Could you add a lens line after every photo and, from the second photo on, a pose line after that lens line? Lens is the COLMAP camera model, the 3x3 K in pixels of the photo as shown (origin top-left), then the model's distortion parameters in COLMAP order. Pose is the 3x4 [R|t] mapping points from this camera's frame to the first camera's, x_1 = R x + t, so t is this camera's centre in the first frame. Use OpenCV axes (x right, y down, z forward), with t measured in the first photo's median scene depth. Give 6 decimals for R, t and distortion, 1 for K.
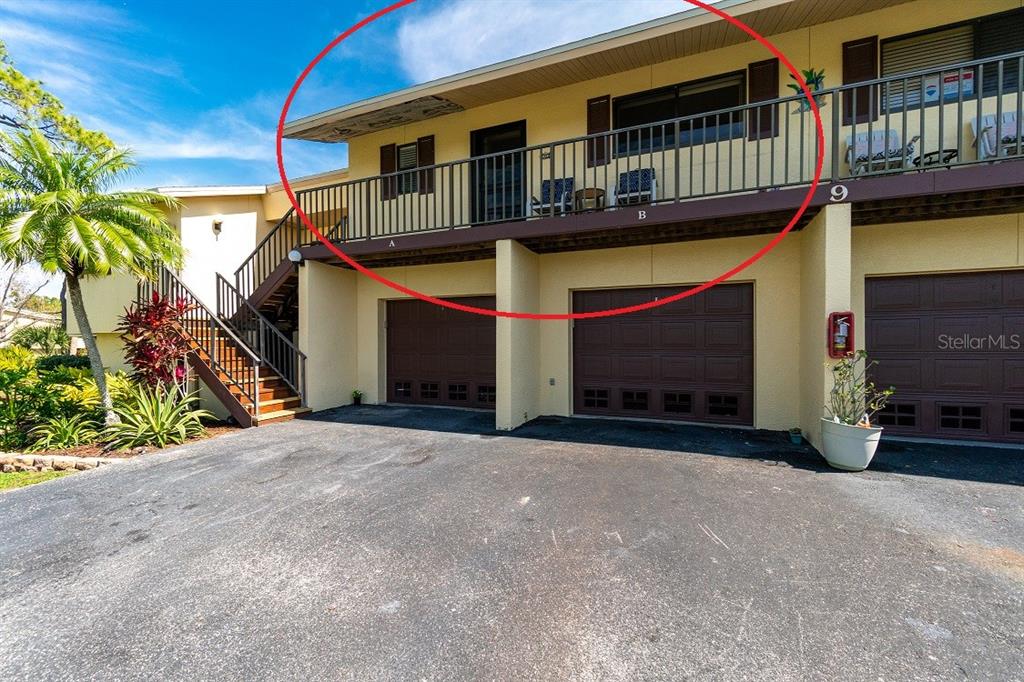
lens RADIAL K [[427.6, 0, 512.0], [0, 427.6, 341.0], [0, 0, 1]] dist [-0.000608, -0.000157]
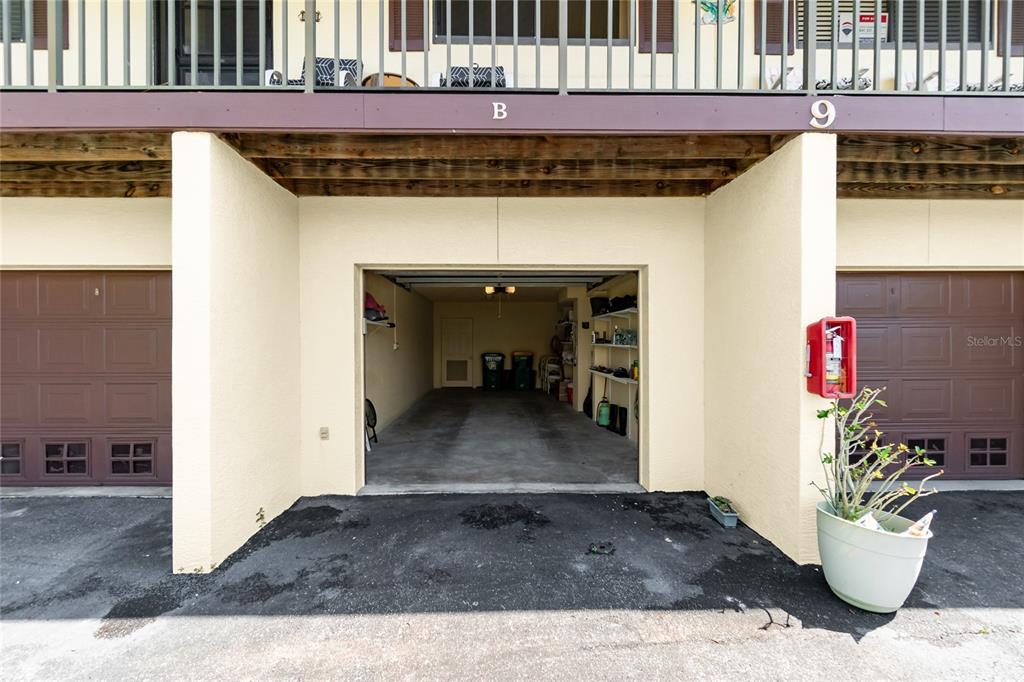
lens RADIAL K [[459.2, 0, 506.4], [0, 459.2, 345.5], [0, 0, 1]] dist [-0.001528, -0.000061]
pose [[0.914906, -0.005475, 0.403629, 0.084727], [0.000880, 0.999933, 0.011569, -0.027254], [-0.403665, -0.010230, 0.914850, 0.447707]]
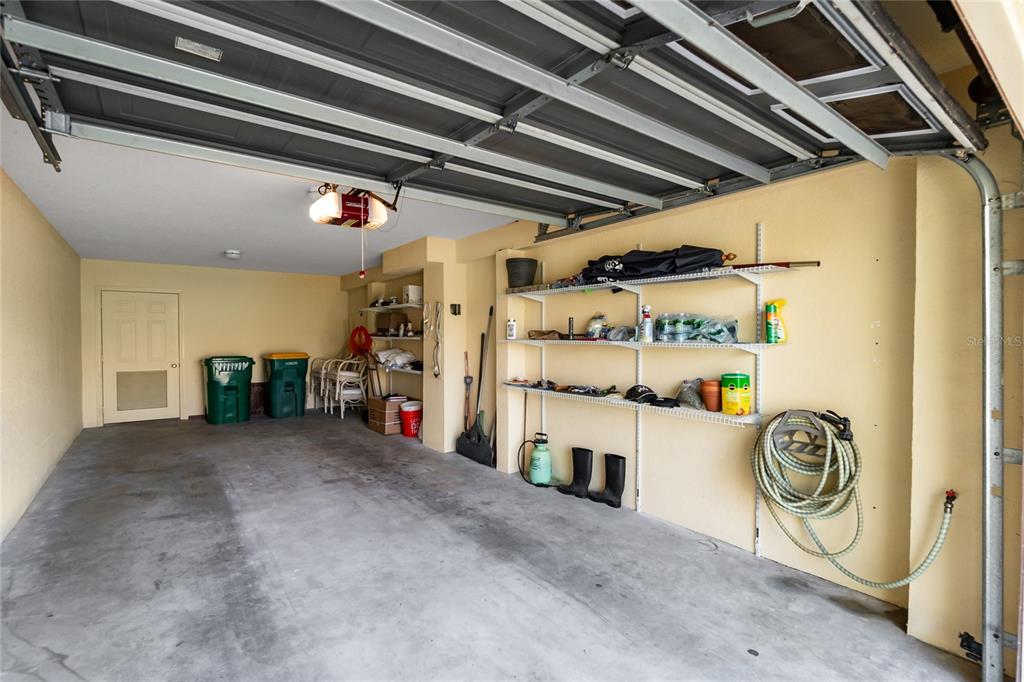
lens RADIAL K [[427.6, 0, 512.0], [0, 427.6, 341.0], [0, 0, 1]] dist [-0.000608, -0.000157]
pose [[0.460169, -0.010700, 0.887767, 0.154414], [-0.001017, 0.999920, 0.012579, -0.025647], [-0.887831, -0.006691, 0.460121, 0.849934]]
